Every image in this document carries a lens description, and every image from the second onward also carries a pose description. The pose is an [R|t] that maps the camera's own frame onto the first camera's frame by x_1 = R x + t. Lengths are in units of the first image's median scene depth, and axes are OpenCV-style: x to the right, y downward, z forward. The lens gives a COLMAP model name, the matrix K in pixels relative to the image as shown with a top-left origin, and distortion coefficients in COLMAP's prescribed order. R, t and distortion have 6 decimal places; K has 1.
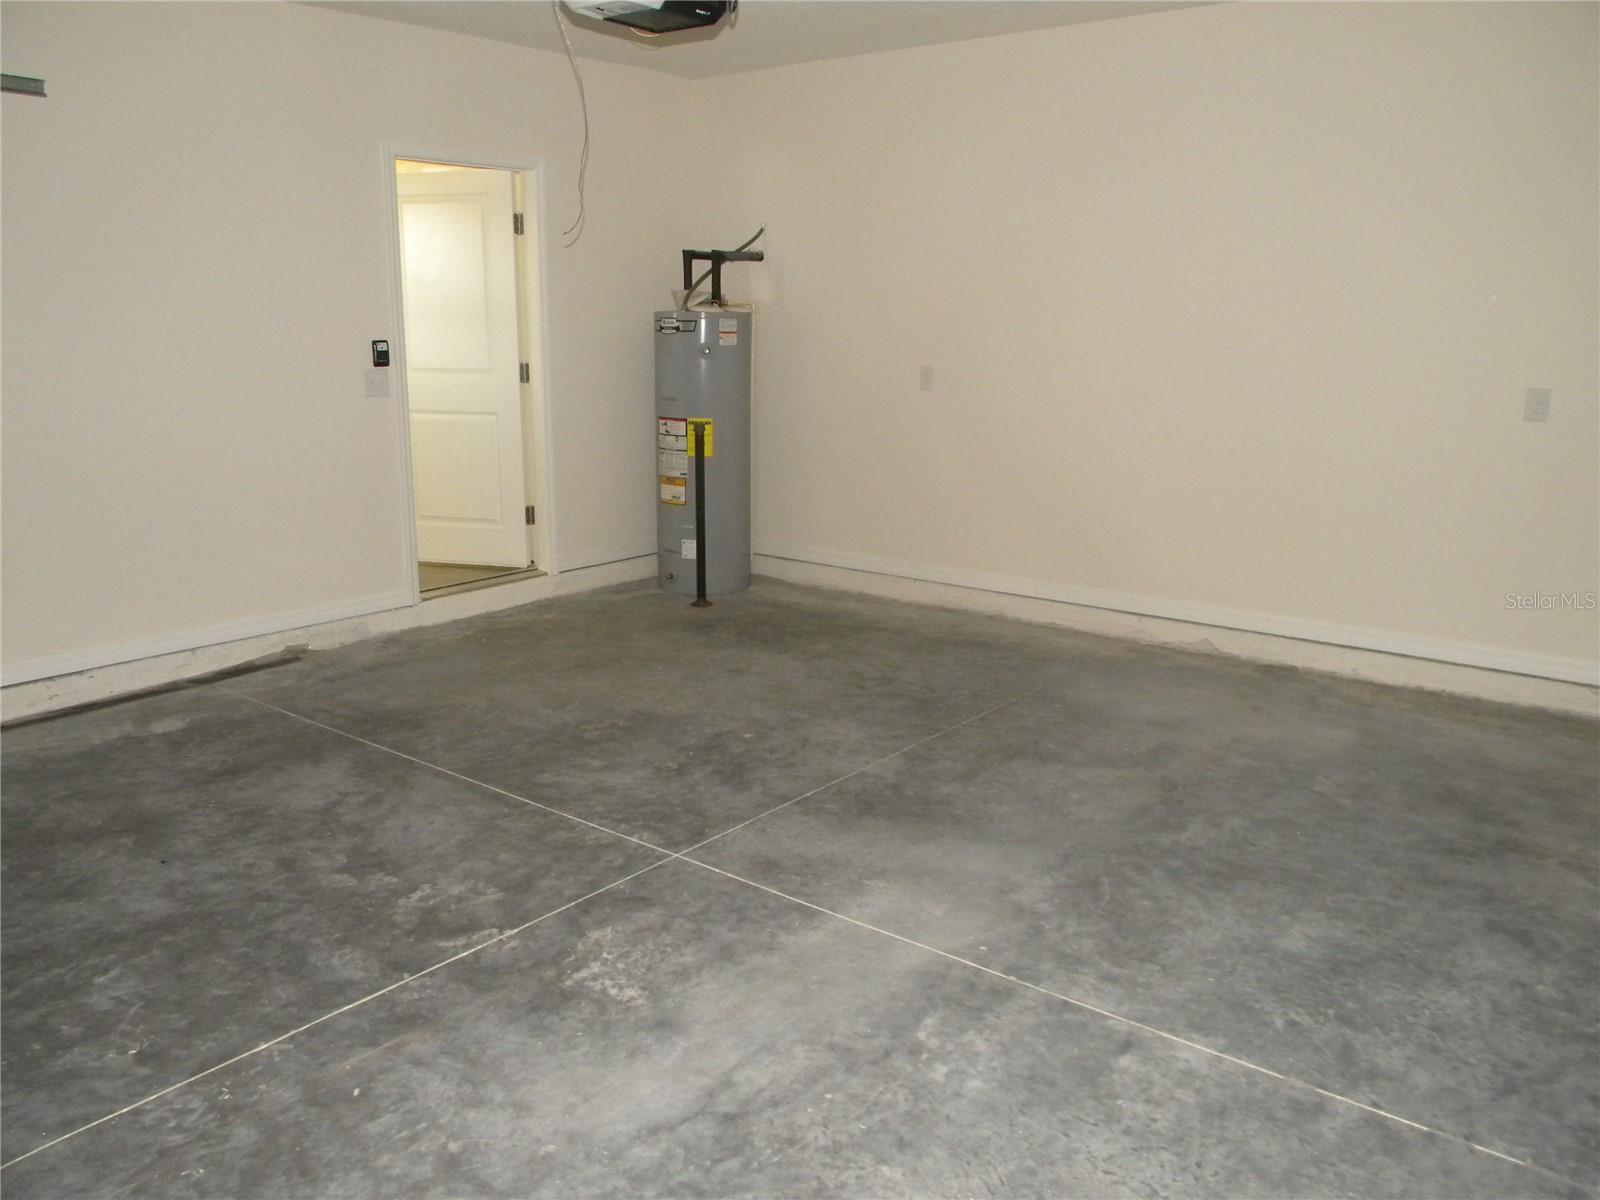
lens RADIAL K [[1299.7, 0, 798.2], [0, 1299.7, 589.4], [0, 0, 1]] dist [0.018986, -0.004918]
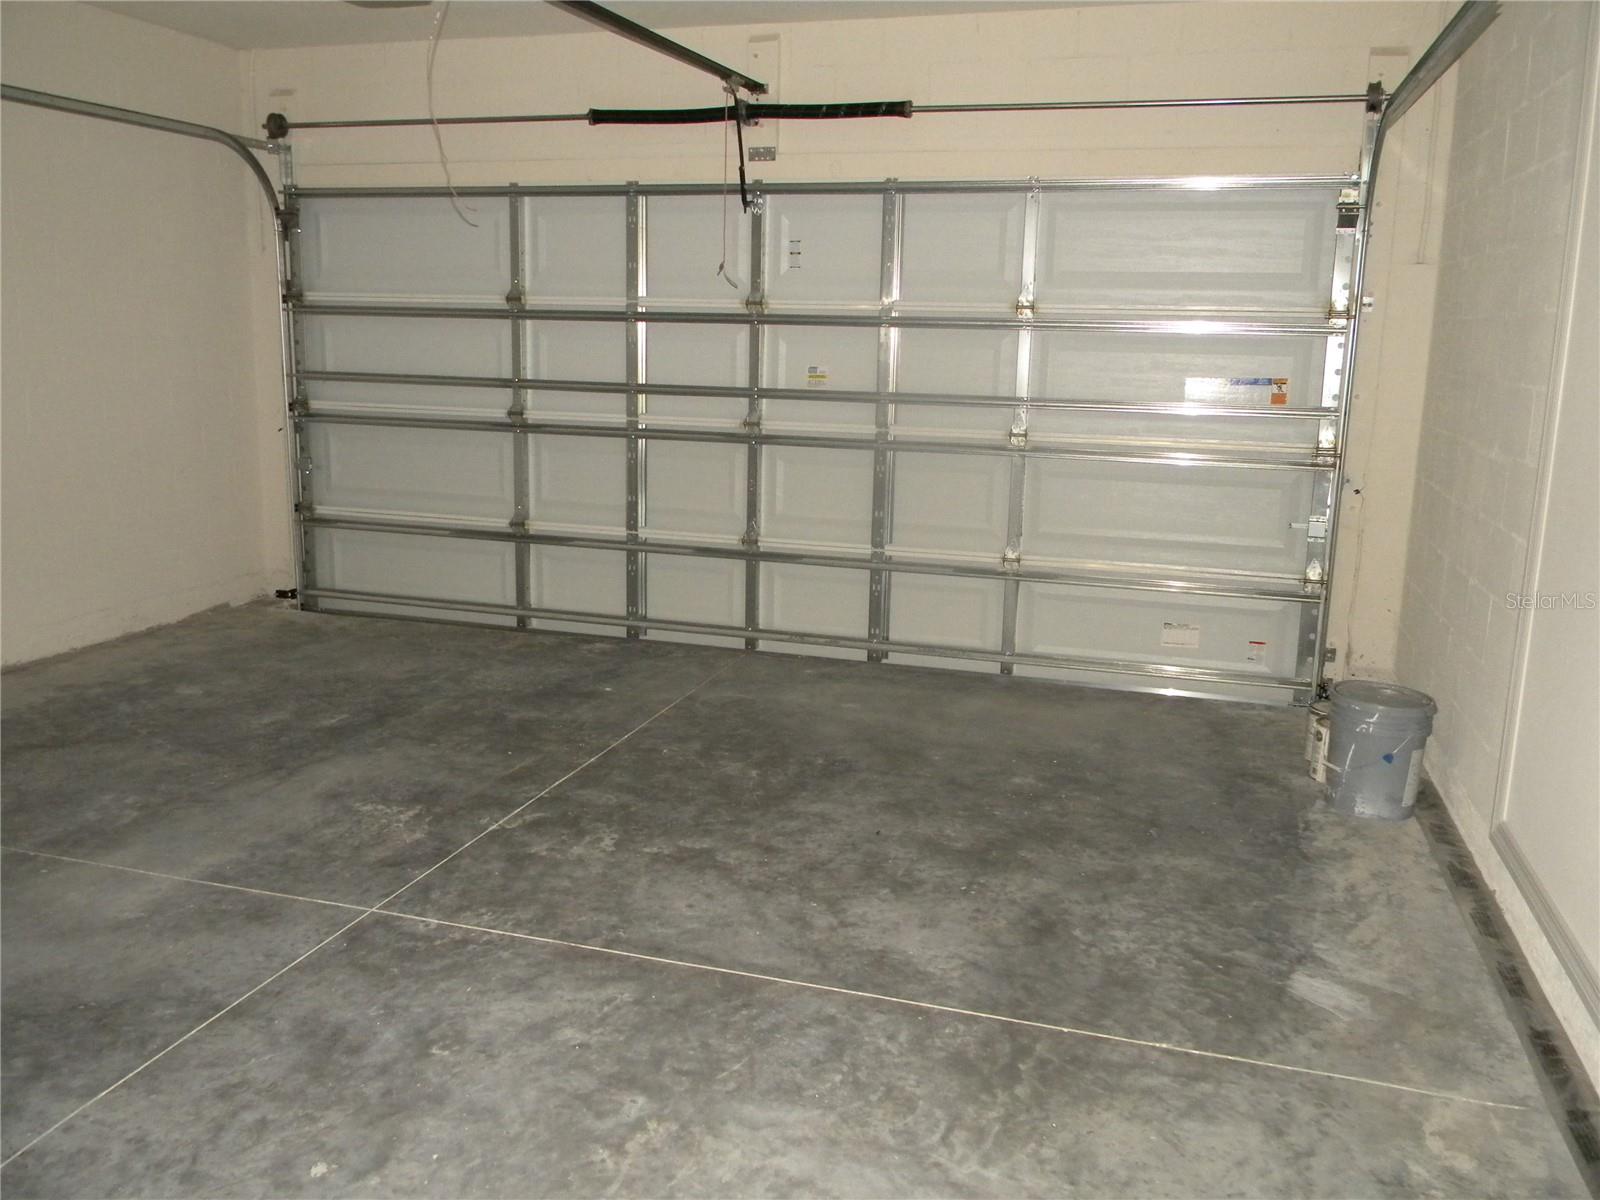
lens RADIAL K [[1299.7, 0, 798.2], [0, 1299.7, 589.4], [0, 0, 1]] dist [0.018986, -0.004918]
pose [[-0.928344, 0.055180, -0.367603, -0.047276], [-0.098812, 0.916709, 0.387145, -0.363411], [0.358347, 0.395728, -0.845569, 1.737830]]
